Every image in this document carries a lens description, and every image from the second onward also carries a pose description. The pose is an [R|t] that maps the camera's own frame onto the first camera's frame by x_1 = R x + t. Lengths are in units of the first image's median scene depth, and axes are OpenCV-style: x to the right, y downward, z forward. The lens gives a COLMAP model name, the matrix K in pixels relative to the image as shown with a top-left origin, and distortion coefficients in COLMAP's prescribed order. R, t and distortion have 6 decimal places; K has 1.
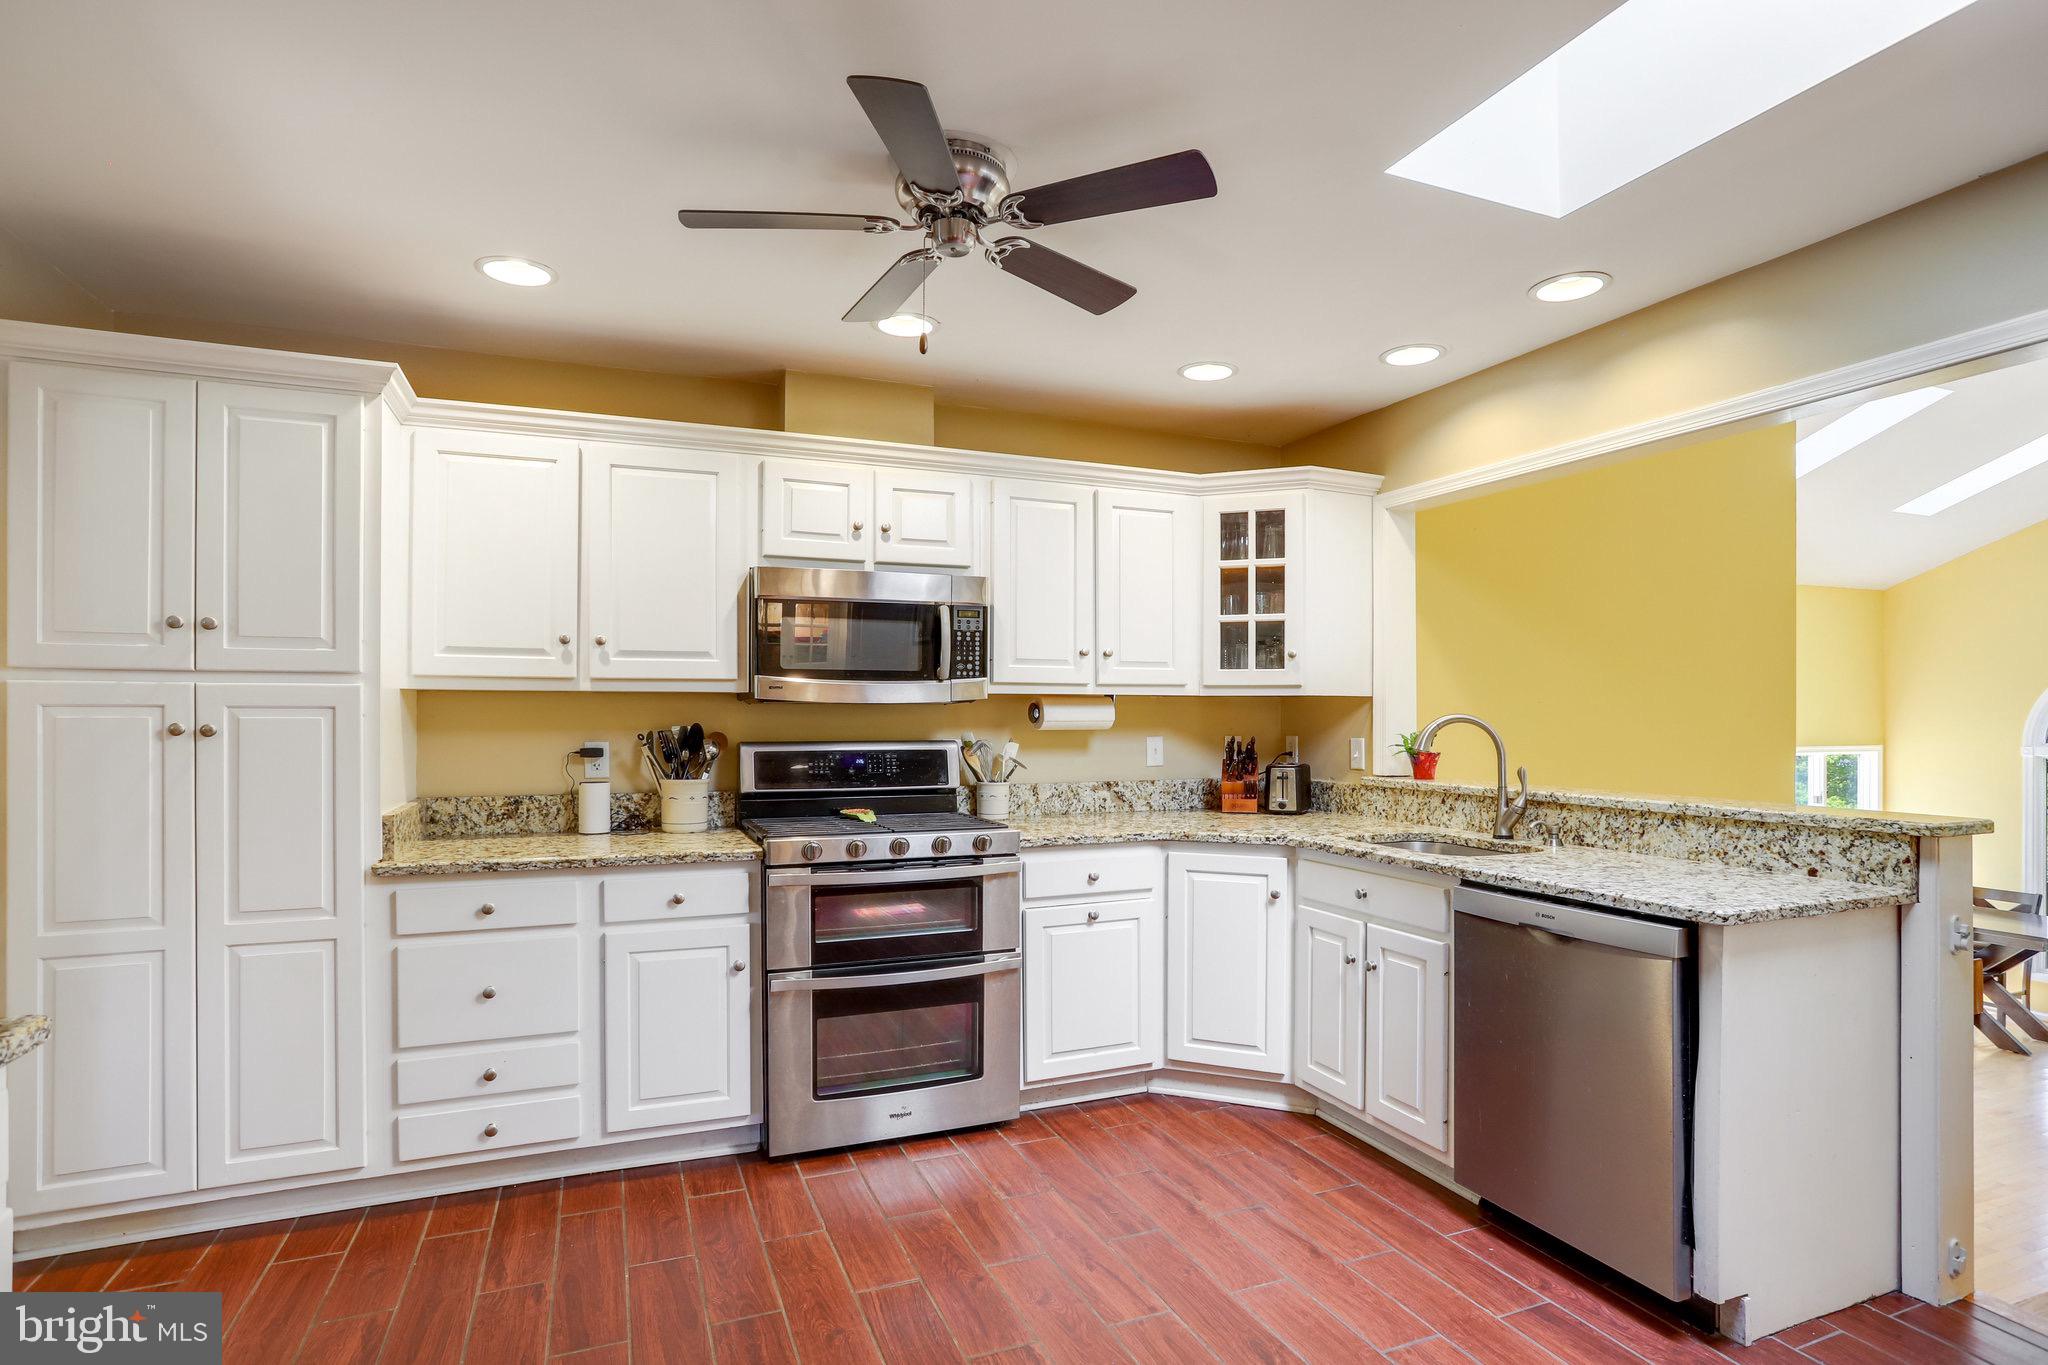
lens RADIAL K [[1026.3, 0, 1018.7], [0, 1026.3, 709.2], [0, 0, 1]] dist [-0.091801, 0.065788]
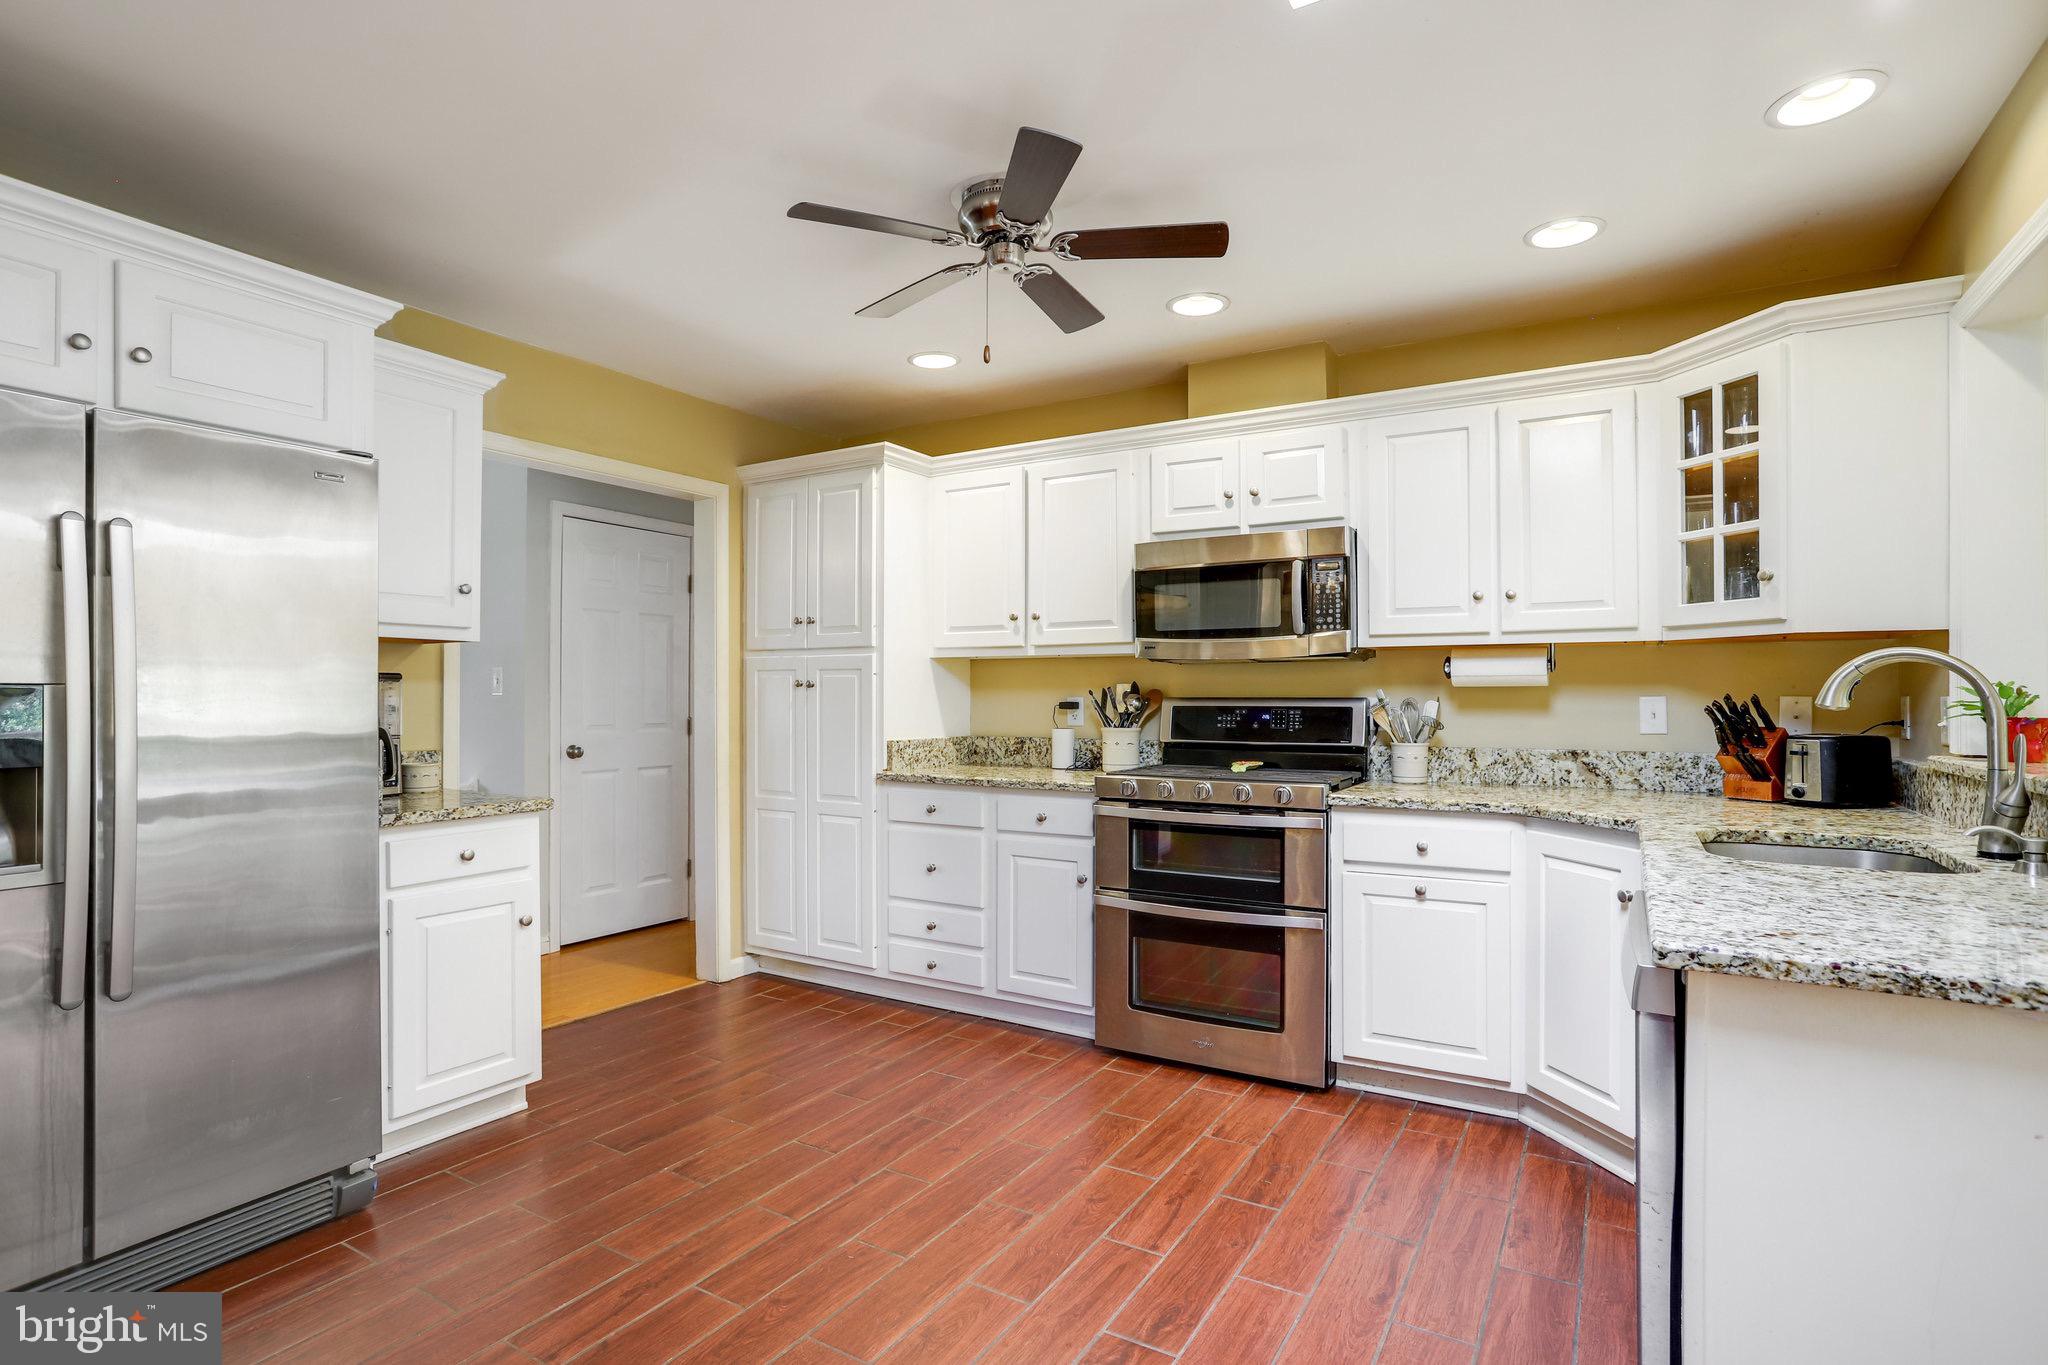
lens RADIAL K [[993.3, 0, 966.3], [0, 993.3, 679.8], [0, 0, 1]] dist [-0.069599, 0.035023]
pose [[0.586052, -0.012242, -0.810181, 0.519430], [0.002453, 0.999908, -0.013335, 0.027907], [0.810270, 0.005827, 0.586028, 0.173109]]
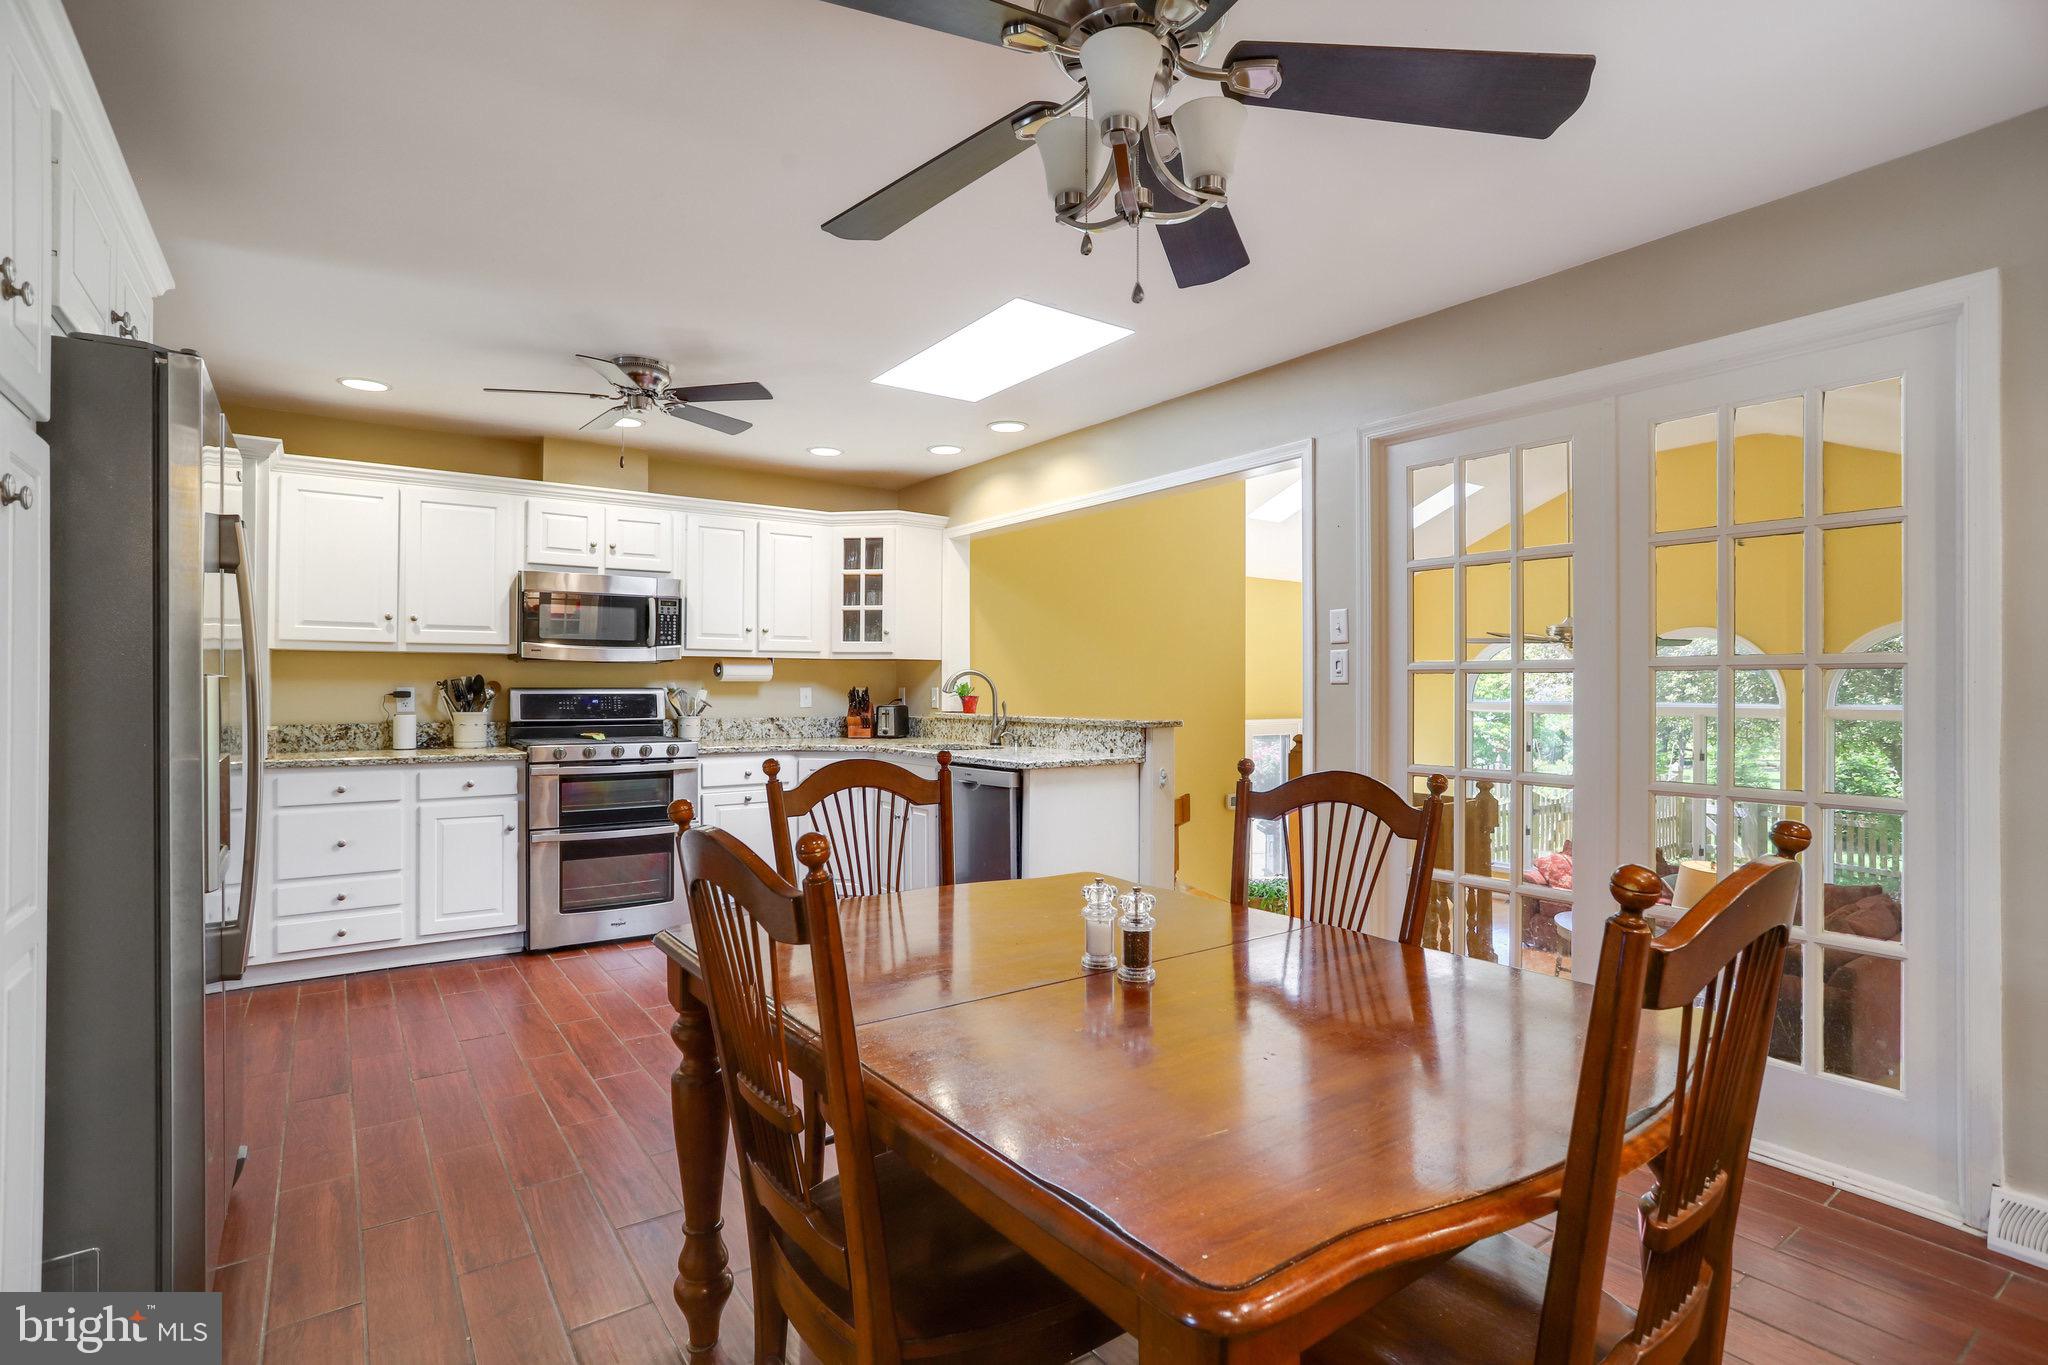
lens RADIAL K [[993.3, 0, 966.3], [0, 993.3, 679.8], [0, 0, 1]] dist [-0.069599, 0.035023]
pose [[0.982854, 0.004205, 0.184339, 0.118115], [-0.003671, 0.999988, -0.003237, 0.024096], [-0.184351, 0.002505, 0.982857, -0.533392]]
